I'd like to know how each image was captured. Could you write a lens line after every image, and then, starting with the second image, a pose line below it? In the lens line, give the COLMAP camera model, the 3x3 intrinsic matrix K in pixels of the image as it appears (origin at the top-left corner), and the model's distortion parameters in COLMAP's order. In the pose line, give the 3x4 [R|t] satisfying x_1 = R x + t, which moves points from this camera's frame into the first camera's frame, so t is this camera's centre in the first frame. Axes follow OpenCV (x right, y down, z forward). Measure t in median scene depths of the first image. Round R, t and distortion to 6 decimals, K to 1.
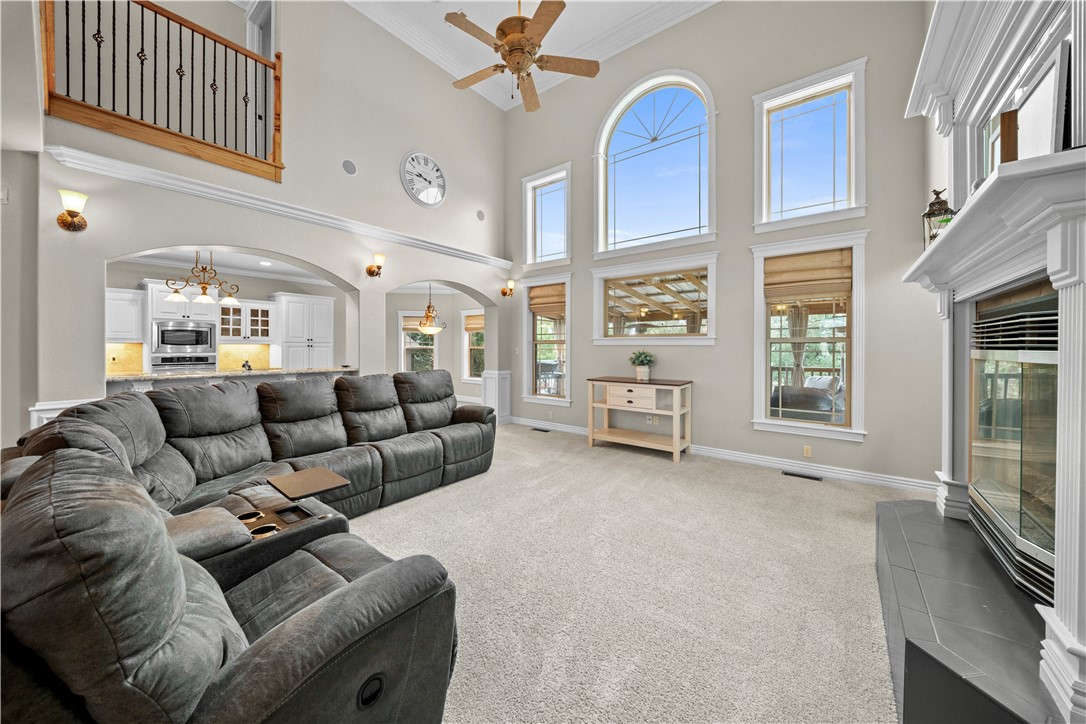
lens RADIAL K [[382.6, 0, 546.9], [0, 382.6, 351.3], [0, 0, 1]] dist [-0.010620, -0.000100]
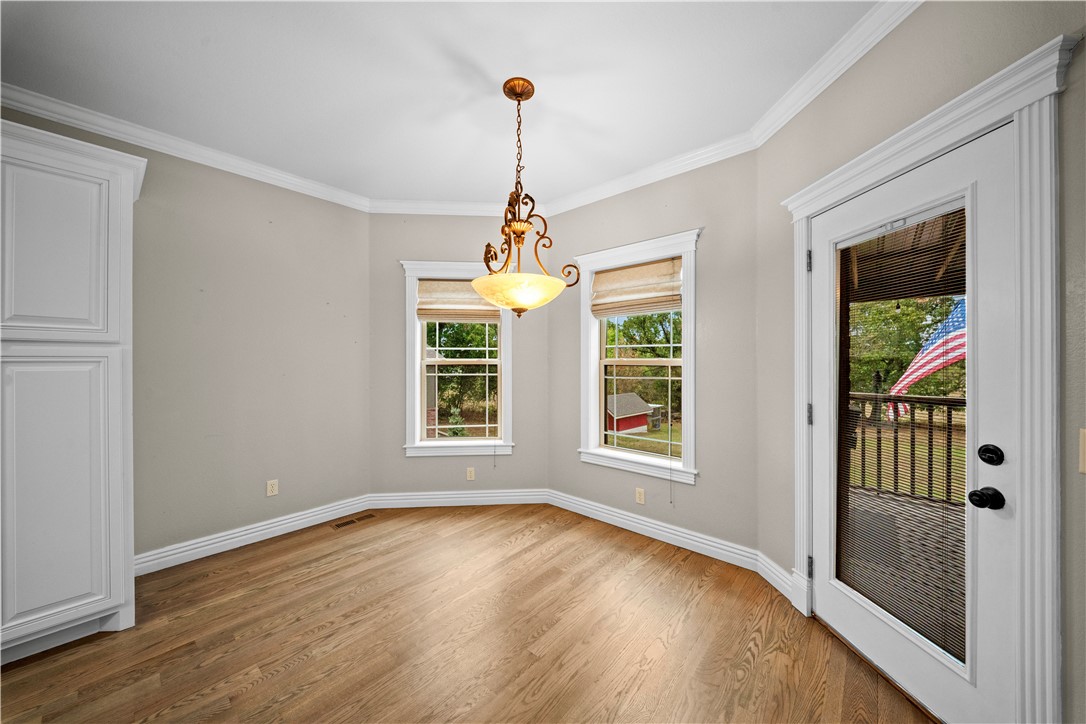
lens RADIAL K [[370.5, 0, 543.0], [0, 370.5, 362.0], [0, 0, 1]] dist [-0.002114, -0.000420]
pose [[0.997958, -0.003343, -0.063784, -0.315810], [0.002889, 0.999970, -0.007199, -0.009707], [0.063806, 0.007000, 0.997938, 0.881084]]
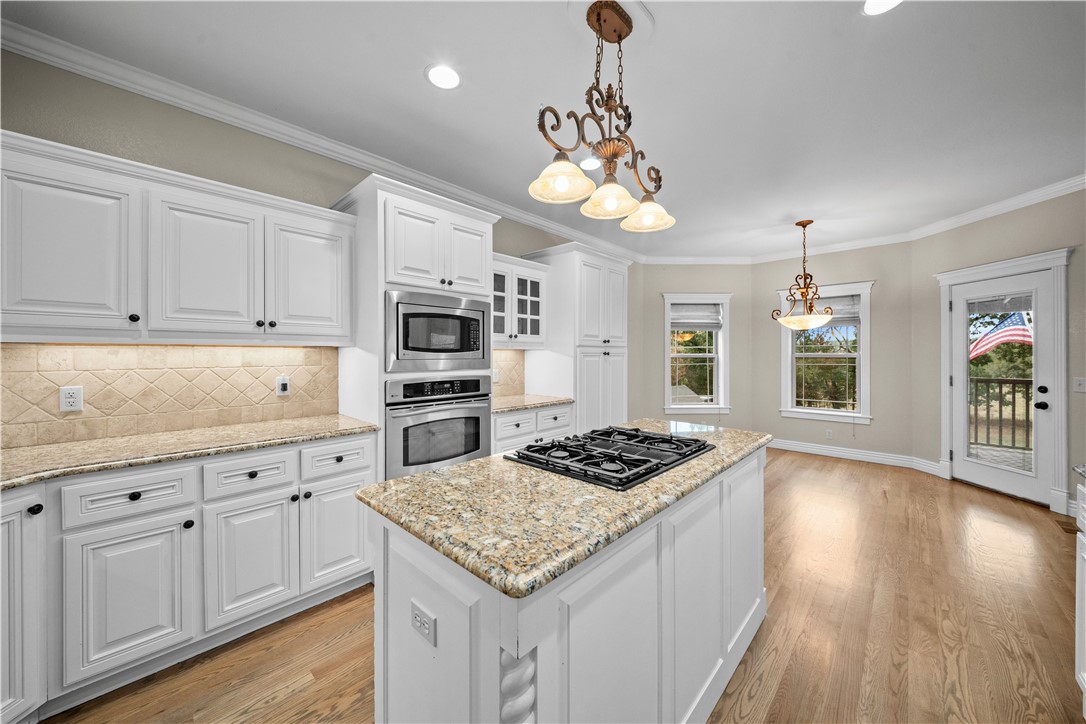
lens RADIAL K [[379.8, 0, 541.4], [0, 379.8, 356.5], [0, 0, 1]] dist [-0.009394, -0.000170]
pose [[0.993775, -0.003656, -0.111344, -0.695826], [0.002955, 0.999975, -0.006459, -0.007728], [0.111365, 0.006090, 0.993761, 0.526898]]
